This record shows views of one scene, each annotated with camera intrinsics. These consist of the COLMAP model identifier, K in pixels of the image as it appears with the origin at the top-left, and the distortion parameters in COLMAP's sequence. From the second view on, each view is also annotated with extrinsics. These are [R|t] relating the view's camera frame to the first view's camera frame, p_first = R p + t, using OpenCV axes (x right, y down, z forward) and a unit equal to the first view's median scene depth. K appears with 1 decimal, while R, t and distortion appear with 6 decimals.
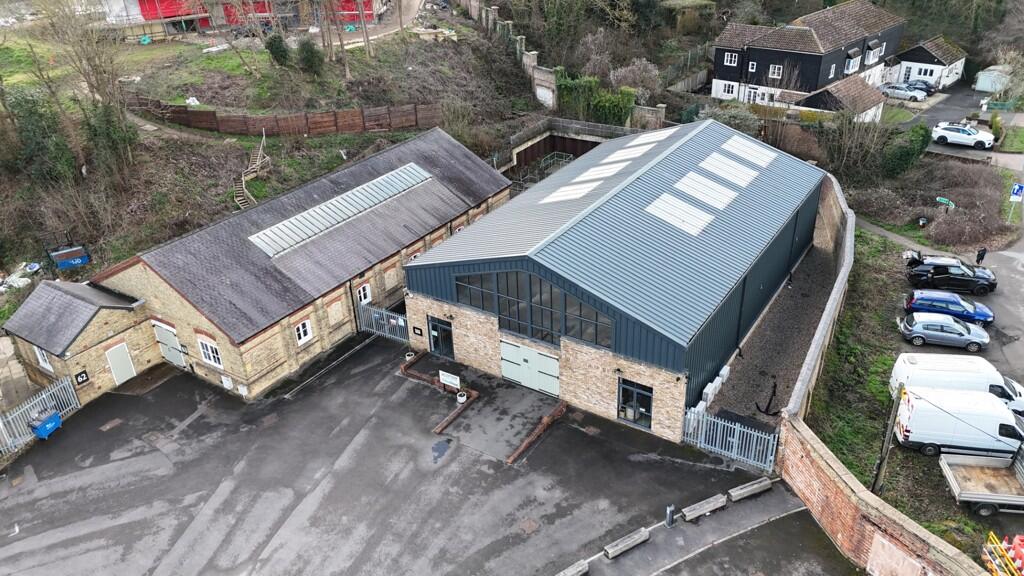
lens RADIAL K [[748.0, 0, 512.0], [0, 748.0, 288.0], [0, 0, 1]] dist [0.095217, -0.103189]
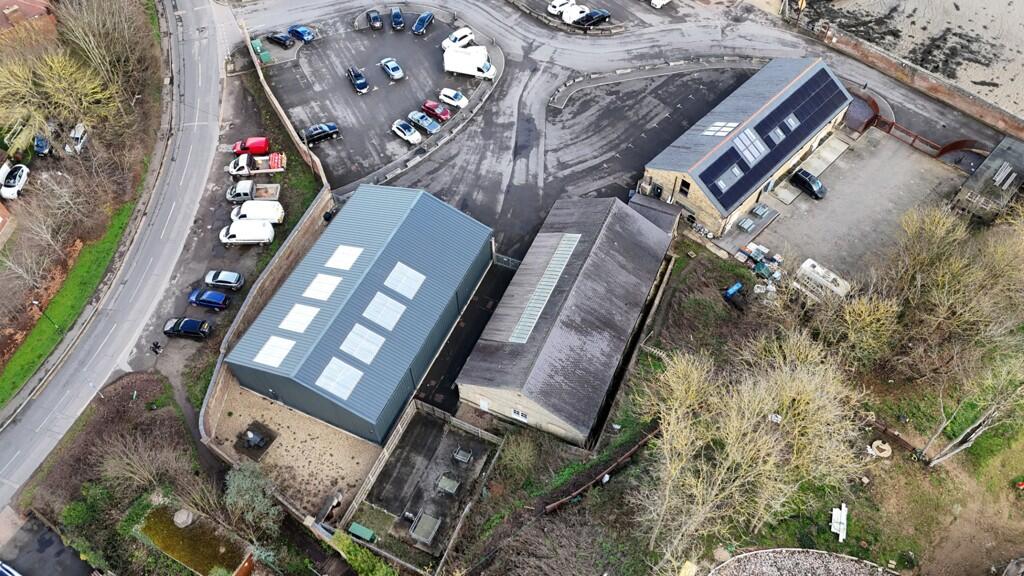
lens RADIAL K [[748.0, 0, 512.0], [0, 748.0, 288.0], [0, 0, 1]] dist [0.095217, -0.103189]
pose [[-0.987267, 0.152616, -0.044861, -0.084263], [-0.027762, 0.112379, 0.993278, -1.911114], [0.156632, 0.981875, -0.106711, 1.340225]]
